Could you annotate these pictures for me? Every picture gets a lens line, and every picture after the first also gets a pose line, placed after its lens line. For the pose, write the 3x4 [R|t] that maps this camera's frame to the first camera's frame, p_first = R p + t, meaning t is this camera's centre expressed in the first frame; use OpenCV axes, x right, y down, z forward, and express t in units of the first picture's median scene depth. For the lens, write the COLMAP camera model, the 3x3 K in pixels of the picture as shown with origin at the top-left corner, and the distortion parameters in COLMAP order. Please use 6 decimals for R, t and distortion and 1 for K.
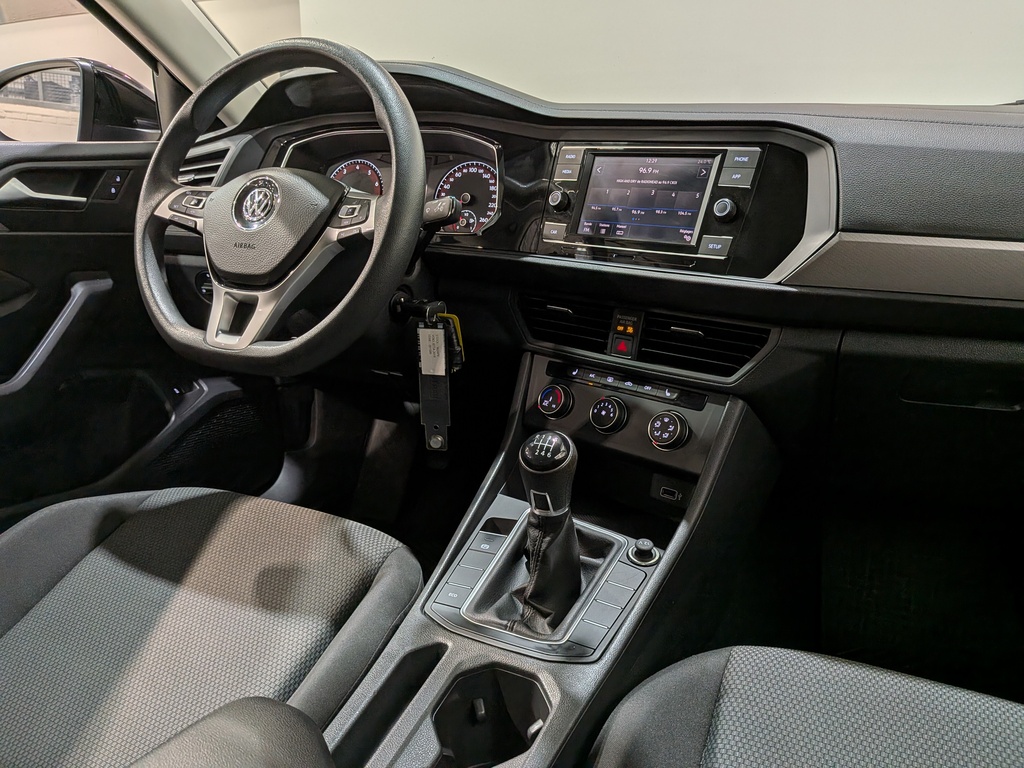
lens RADIAL K [[754.1, 0, 508.8], [0, 754.1, 408.9], [0, 0, 1]] dist [0.129819, -0.210243]
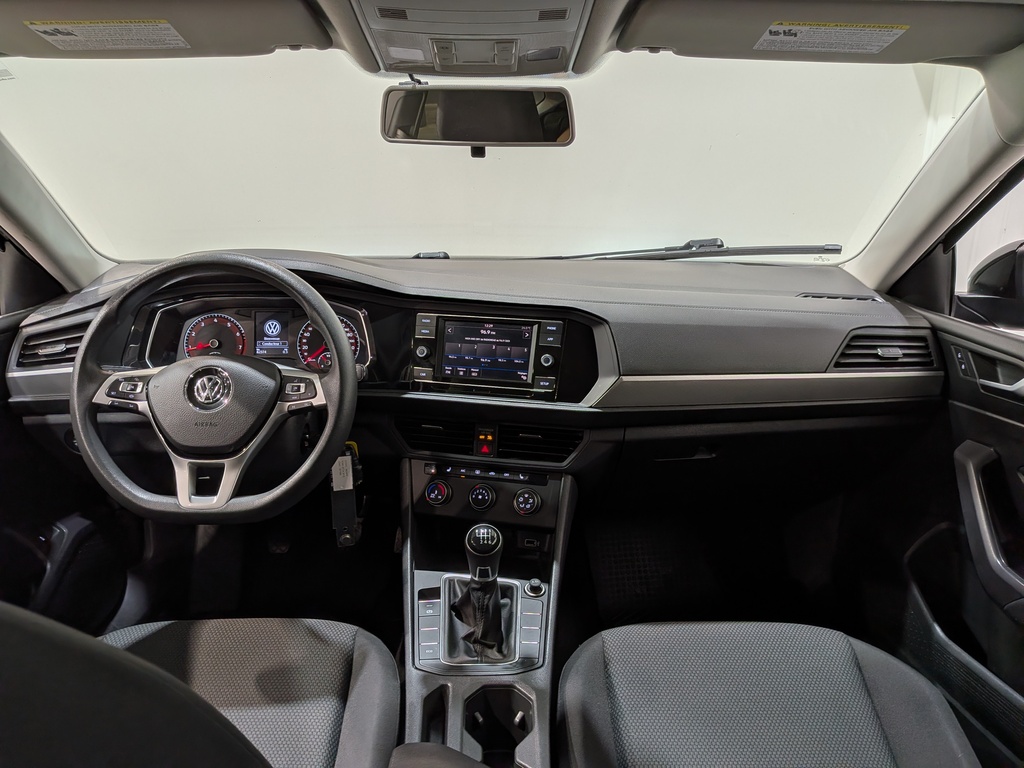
lens RADIAL K [[754.1, 0, 508.8], [0, 754.1, 408.9], [0, 0, 1]] dist [0.129819, -0.210243]
pose [[0.892862, -0.142698, 0.427123, -0.428718], [0.148049, 0.988760, 0.020853, -0.188160], [-0.425298, 0.044616, 0.903953, -0.339369]]
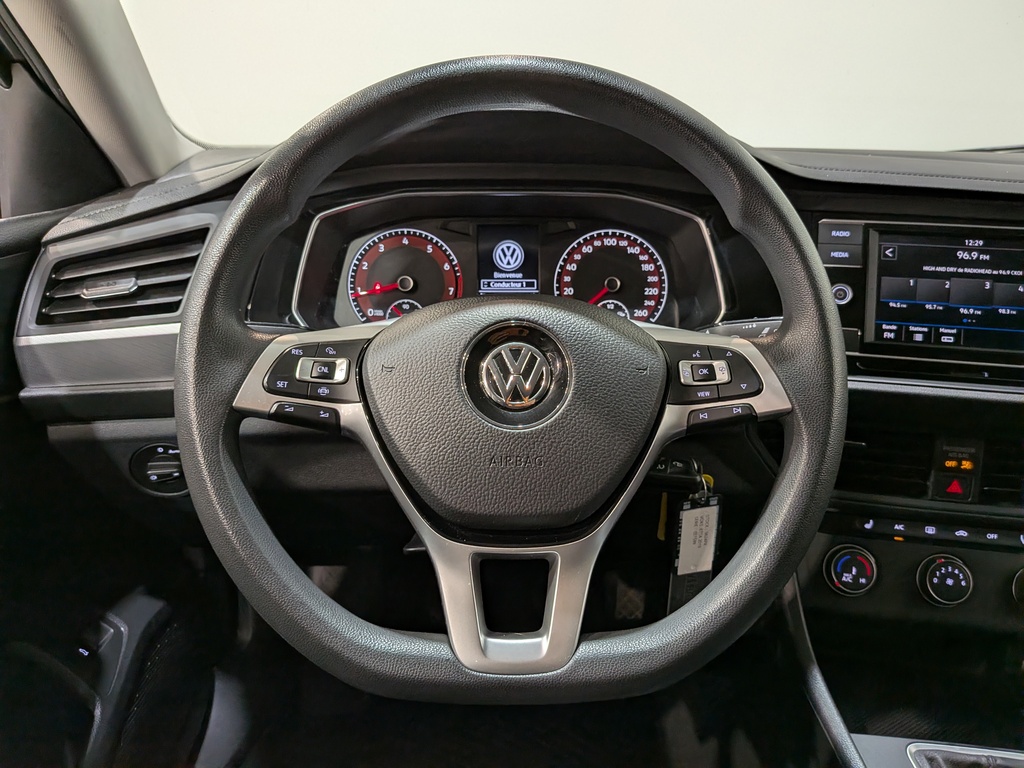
lens RADIAL K [[759.5, 0, 532.8], [0, 759.5, 381.0], [0, 0, 1]] dist [0.075875, -0.145624]
pose [[0.879152, -0.144780, 0.454016, -0.552168], [0.148073, 0.988565, 0.028513, -0.275143], [-0.452953, 0.042160, 0.890537, 0.531206]]
